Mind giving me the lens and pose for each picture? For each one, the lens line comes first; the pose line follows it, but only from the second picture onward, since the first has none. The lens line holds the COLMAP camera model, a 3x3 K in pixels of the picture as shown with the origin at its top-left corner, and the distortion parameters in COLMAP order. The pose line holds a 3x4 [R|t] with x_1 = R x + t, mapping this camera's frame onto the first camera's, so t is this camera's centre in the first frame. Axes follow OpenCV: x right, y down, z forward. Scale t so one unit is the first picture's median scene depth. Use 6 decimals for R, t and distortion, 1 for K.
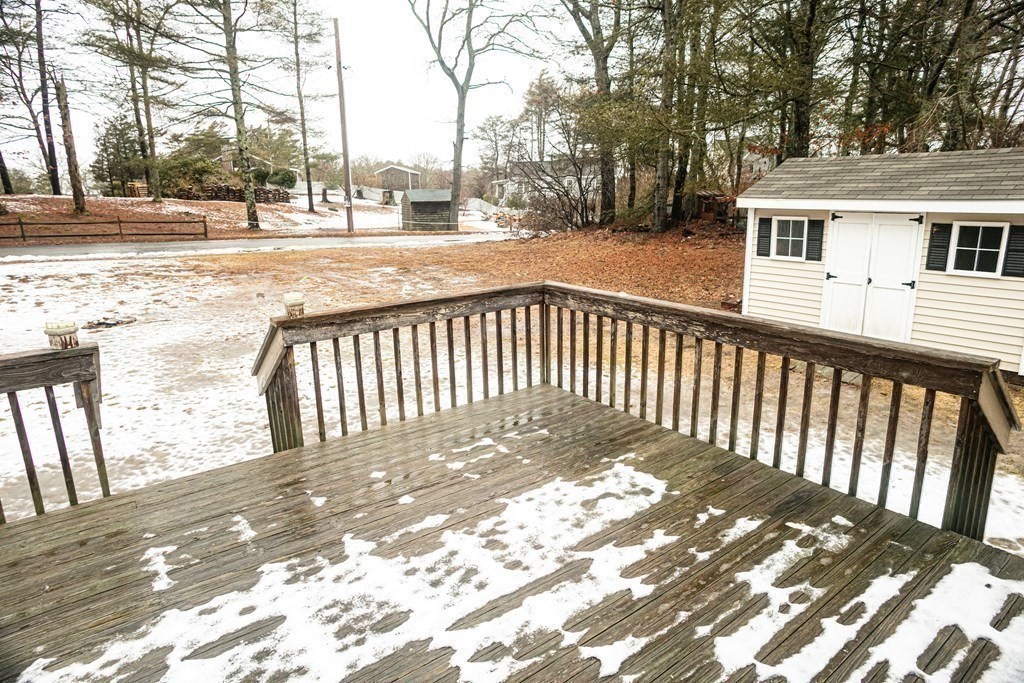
lens RADIAL K [[599.3, 0, 522.5], [0, 599.3, 331.5], [0, 0, 1]] dist [-0.093606, 0.063773]
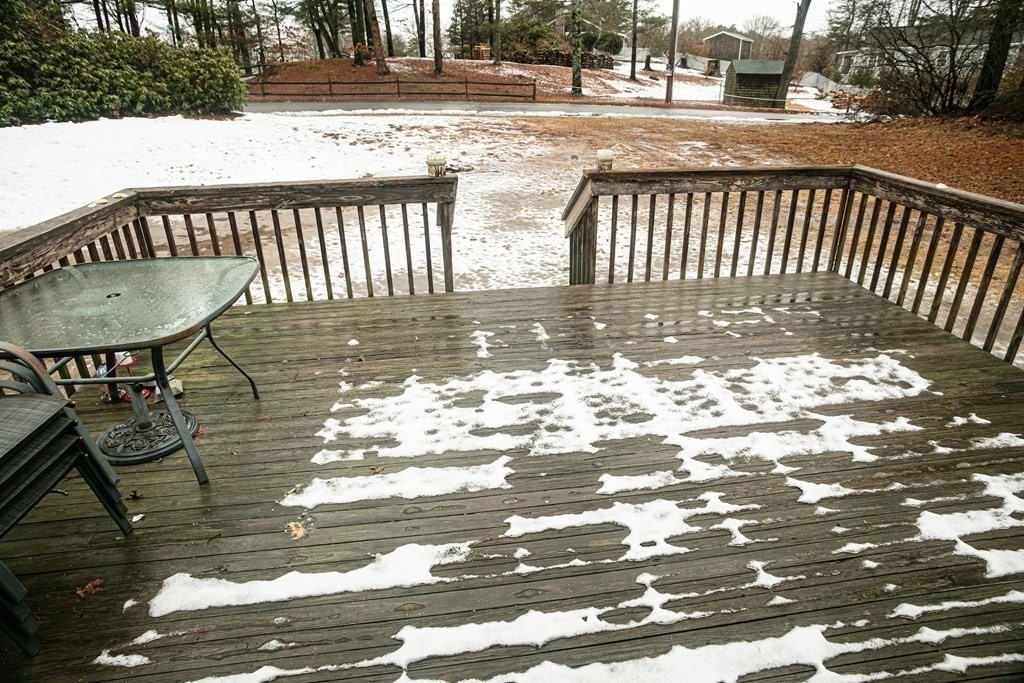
lens RADIAL K [[599.3, 0, 522.5], [0, 599.3, 331.5], [0, 0, 1]] dist [-0.093606, 0.063773]
pose [[0.873970, 0.210779, -0.437891, 0.036638], [-0.118761, 0.966361, 0.228127, 0.023283], [0.471245, -0.147372, 0.869603, -0.093764]]
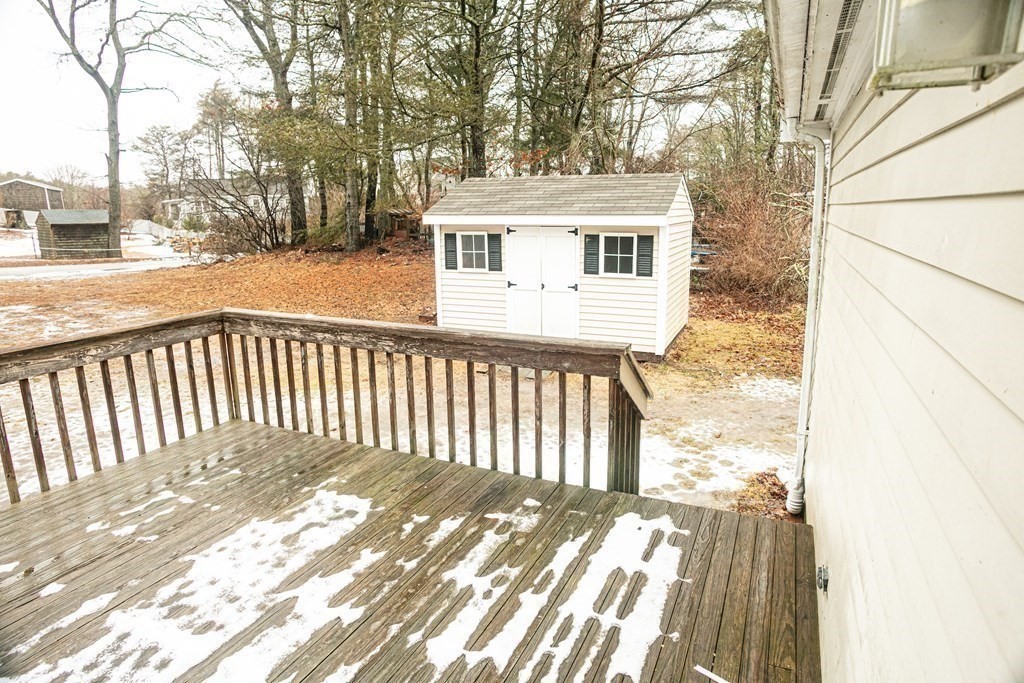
lens RADIAL K [[599.3, 0, 522.5], [0, 599.3, 331.5], [0, 0, 1]] dist [-0.093606, 0.063773]
pose [[0.881659, -0.088723, 0.463471, 0.021660], [0.102796, 0.994689, -0.005134, 0.003115], [-0.460554, 0.052169, 0.886097, -0.007182]]
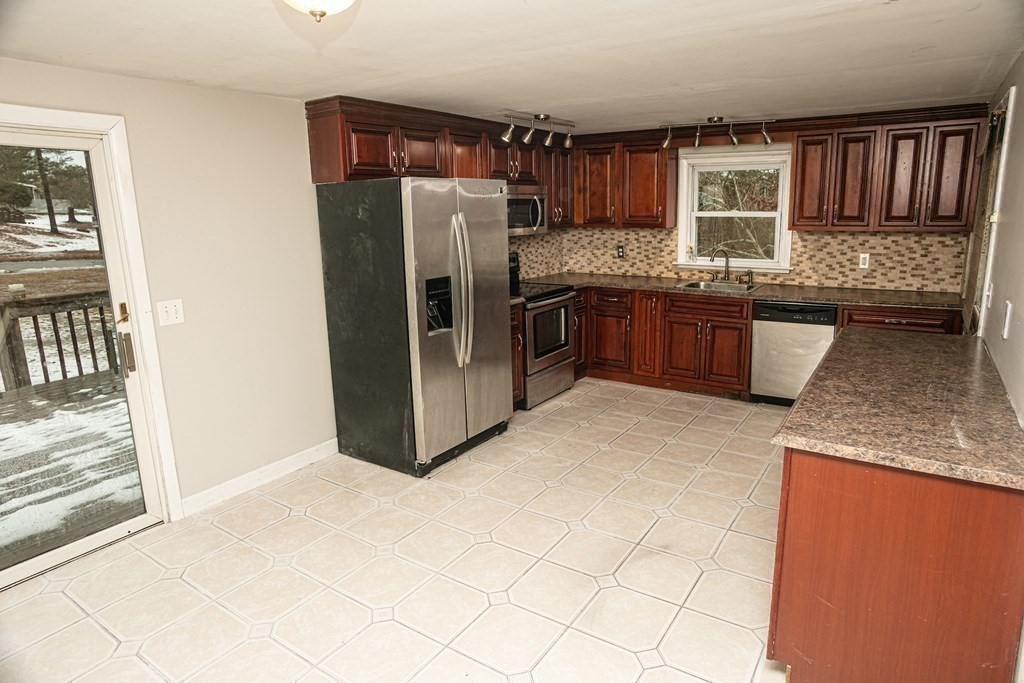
lens RADIAL K [[602.5, 0, 523.1], [0, 602.5, 330.5], [0, 0, 1]] dist [-0.091023, 0.060409]
pose [[0.946180, -0.068334, 0.316344, 0.282694], [0.076712, 0.996954, -0.014090, 0.134194], [-0.314417, 0.037599, 0.948540, -0.640763]]
